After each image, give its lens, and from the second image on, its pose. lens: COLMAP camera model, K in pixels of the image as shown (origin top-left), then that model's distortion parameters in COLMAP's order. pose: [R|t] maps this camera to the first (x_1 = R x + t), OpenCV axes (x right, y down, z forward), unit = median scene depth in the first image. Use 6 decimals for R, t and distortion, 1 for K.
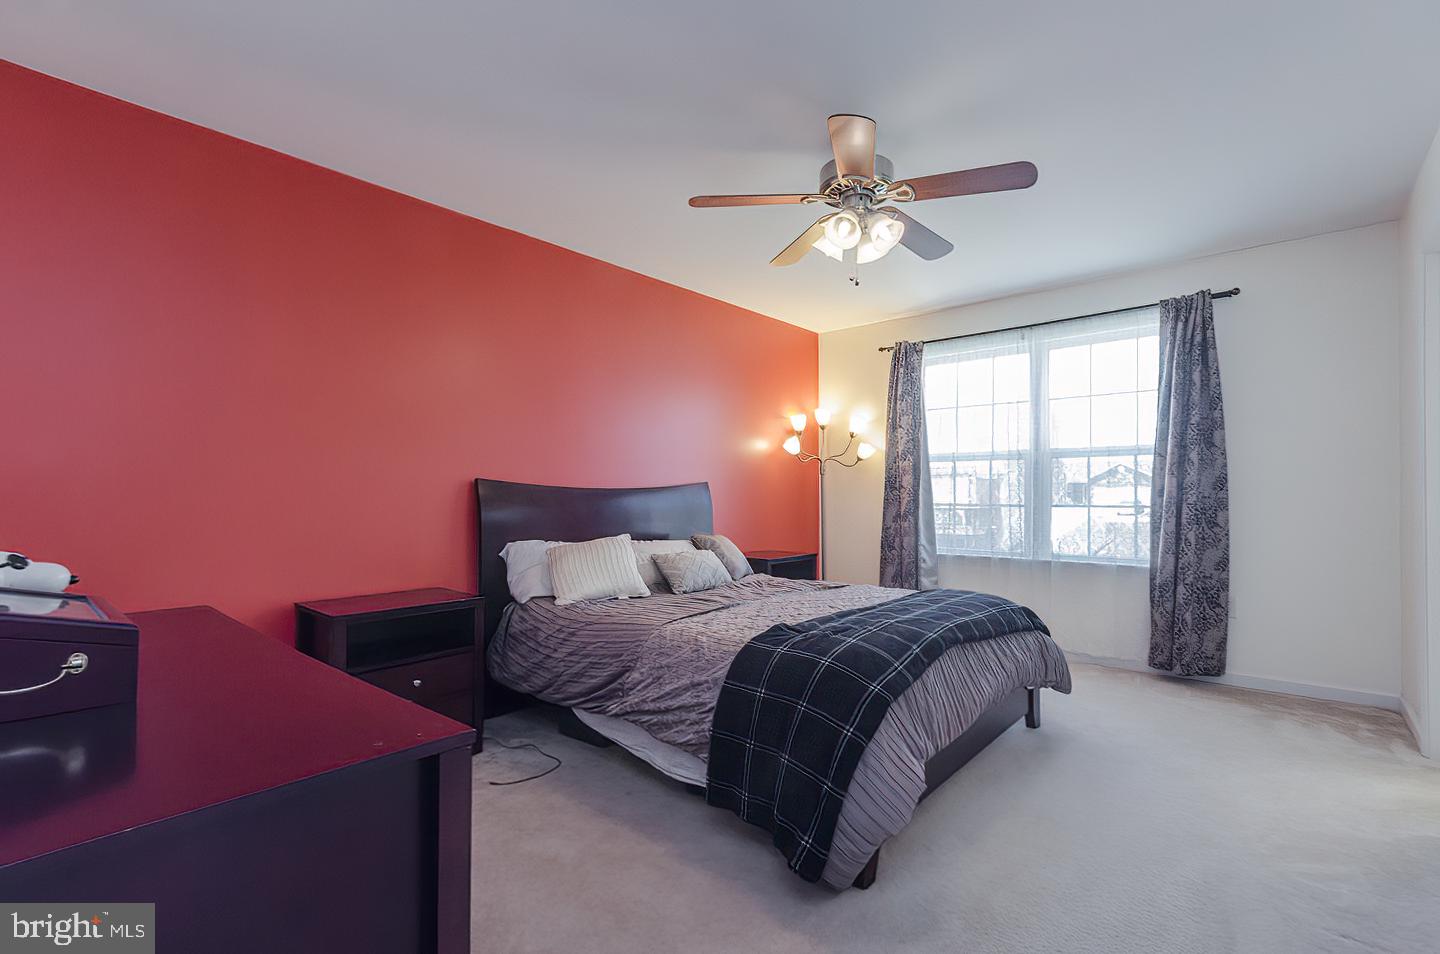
lens RADIAL K [[638.9, 0, 753.3], [0, 638.9, 492.0], [0, 0, 1]] dist [0.001106, 0.000217]
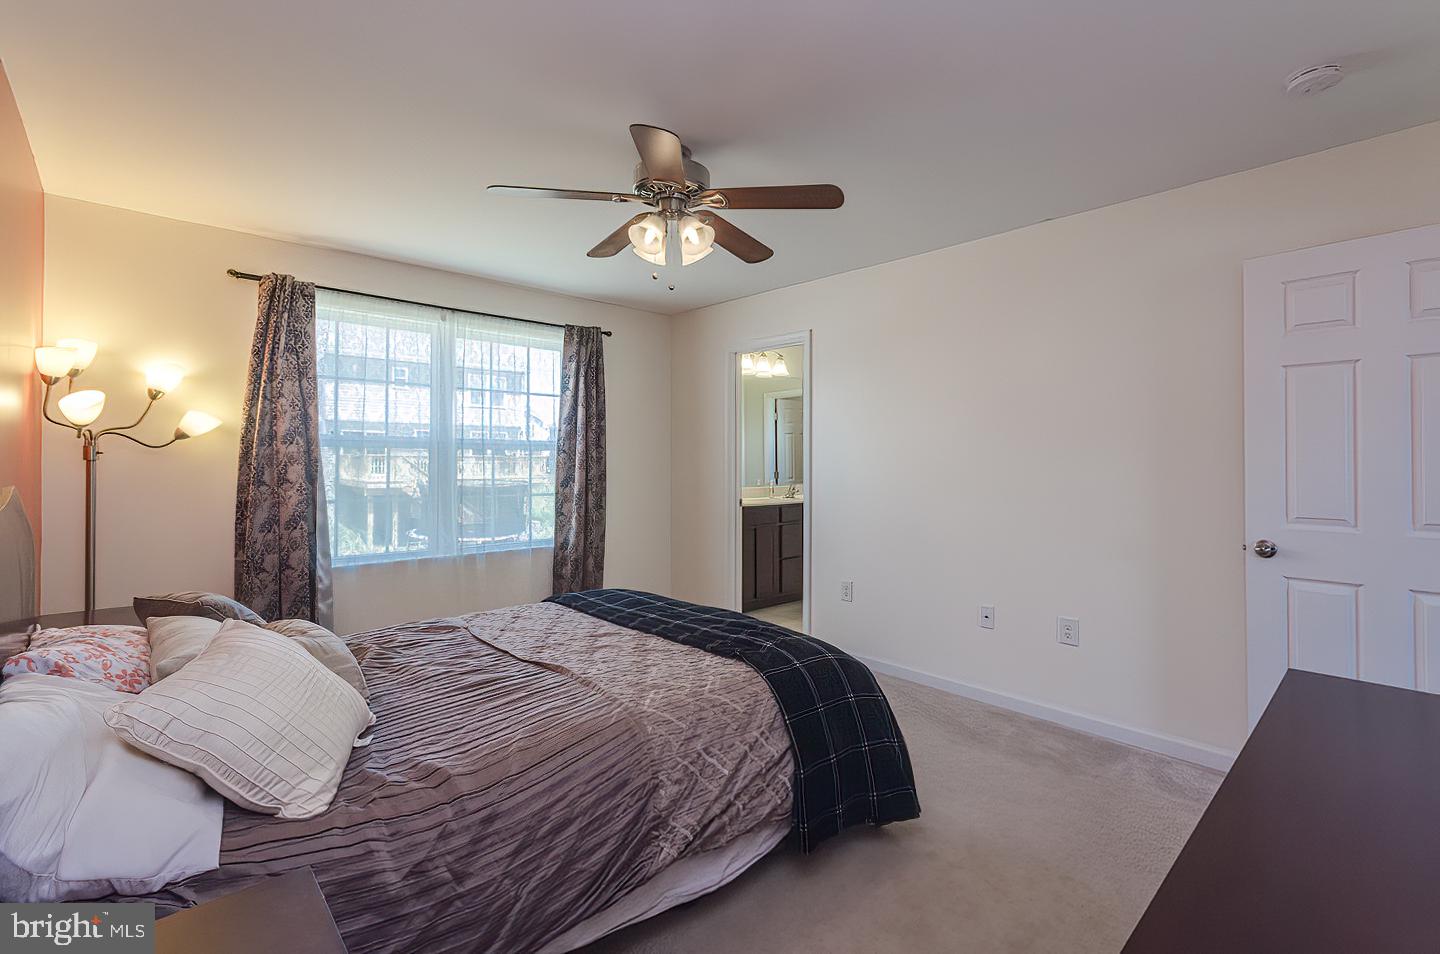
lens RADIAL K [[639.2, 0, 726.1], [0, 639.2, 475.3], [0, 0, 1]] dist [0.000714, 0.000083]
pose [[0.126844, -0.006562, 0.991901, -0.511751], [0.004051, 0.999973, 0.006097, -0.021102], [-0.991914, 0.003244, 0.126868, 0.543086]]
